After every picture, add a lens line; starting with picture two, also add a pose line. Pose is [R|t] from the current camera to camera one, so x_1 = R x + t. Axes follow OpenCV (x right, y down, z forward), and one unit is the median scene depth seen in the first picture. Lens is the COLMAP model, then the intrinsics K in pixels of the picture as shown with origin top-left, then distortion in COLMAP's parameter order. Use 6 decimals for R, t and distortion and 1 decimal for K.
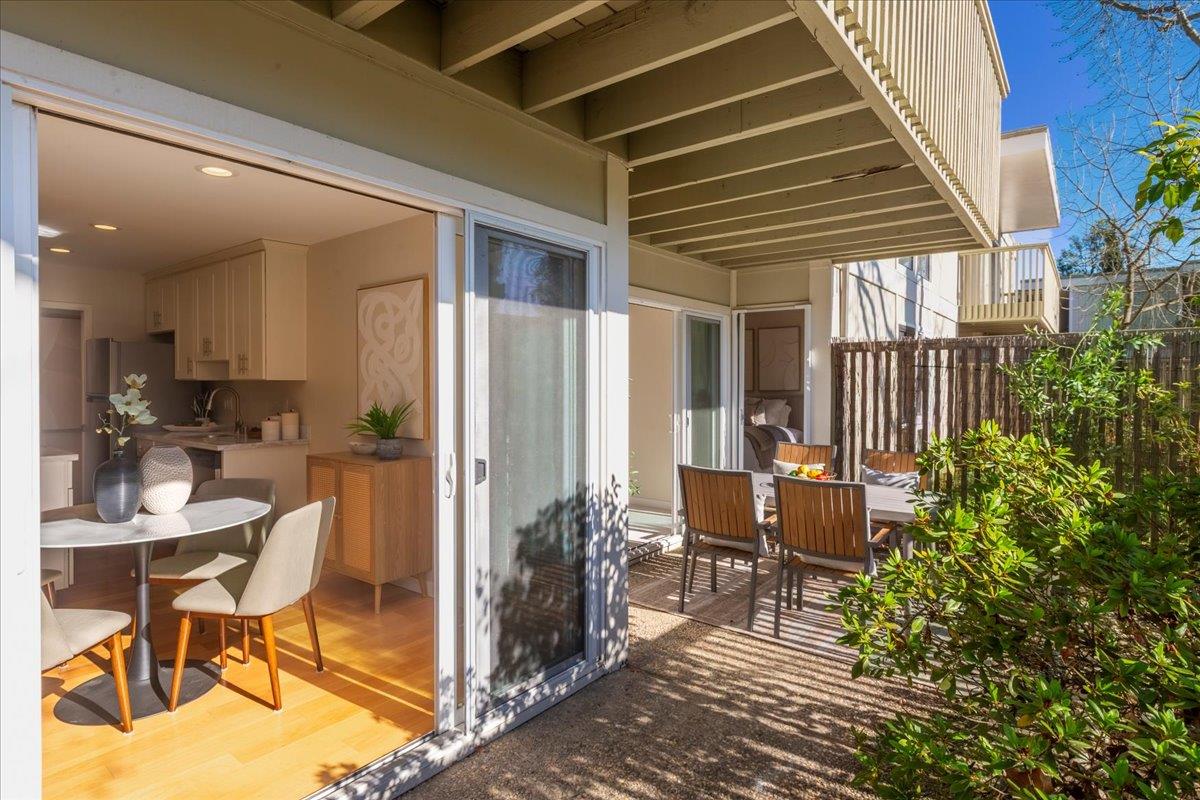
lens RADIAL K [[644.8, 0, 603.0], [0, 644.8, 388.7], [0, 0, 1]] dist [-0.036585, -0.000351]
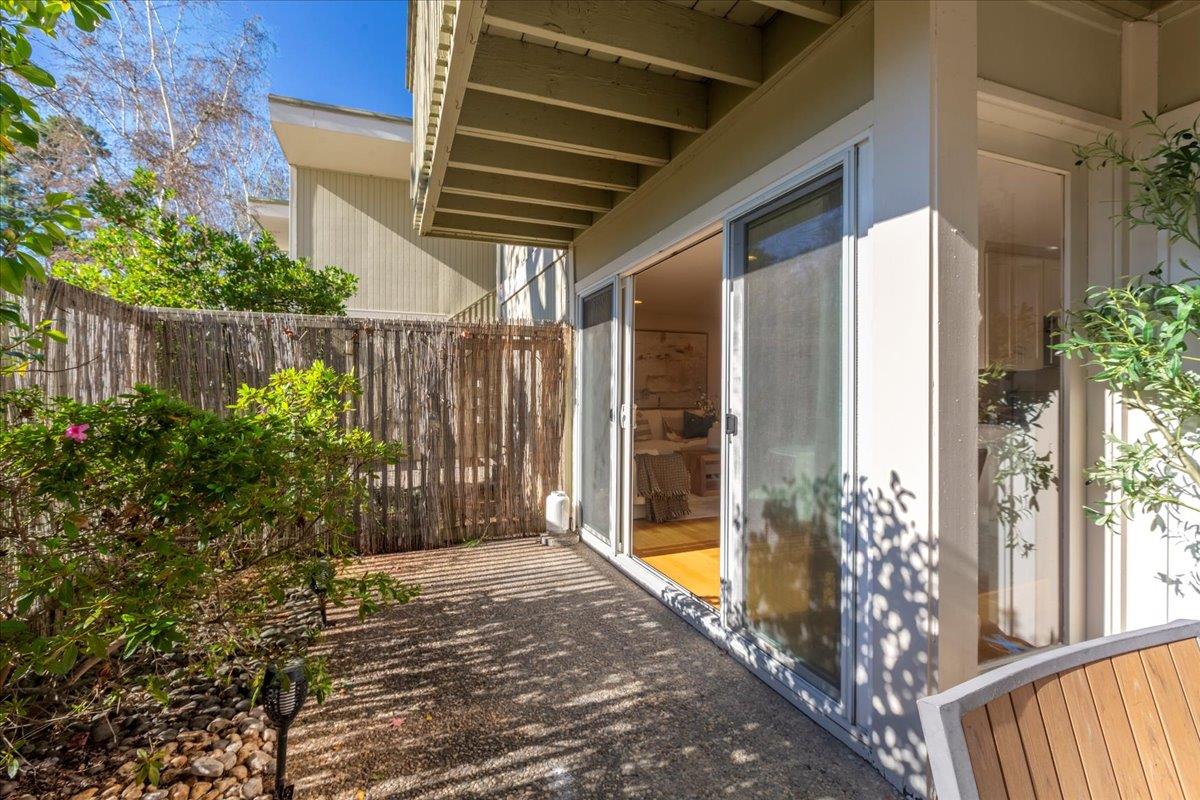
lens RADIAL K [[506.8, 0, 576.3], [0, 506.8, 400.7], [0, 0, 1]] dist [0.022444, 0.000029]
pose [[-0.537542, 0.022076, -0.842948, 0.639024], [0.007629, 0.999744, 0.021317, 0.053123], [0.843203, 0.005028, -0.537573, 1.059026]]
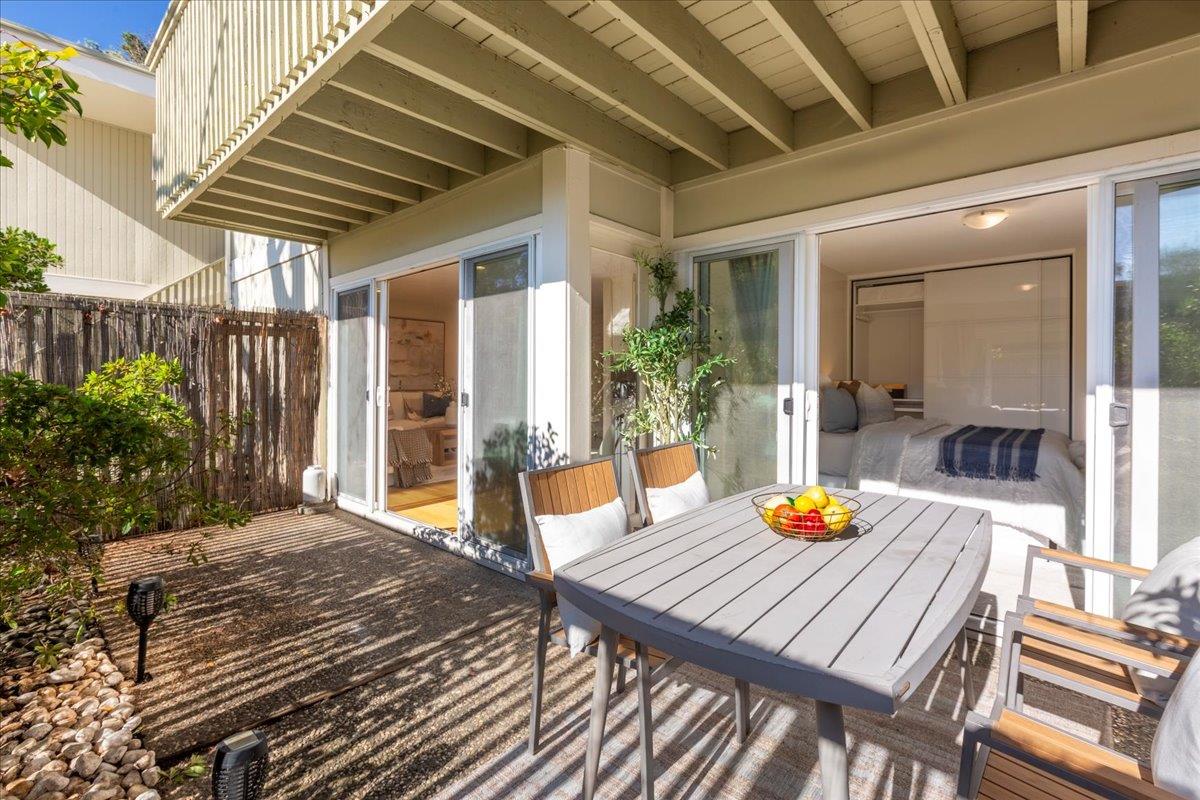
lens RADIAL K [[525.0, 0, 544.9], [0, 525.0, 375.5], [0, 0, 1]] dist [0.000527, 0.000110]
pose [[-0.122991, 0.006143, -0.992389, 1.012532], [-0.002433, 0.999976, 0.006492, 0.043989], [0.992405, 0.003213, -0.122973, 1.167068]]
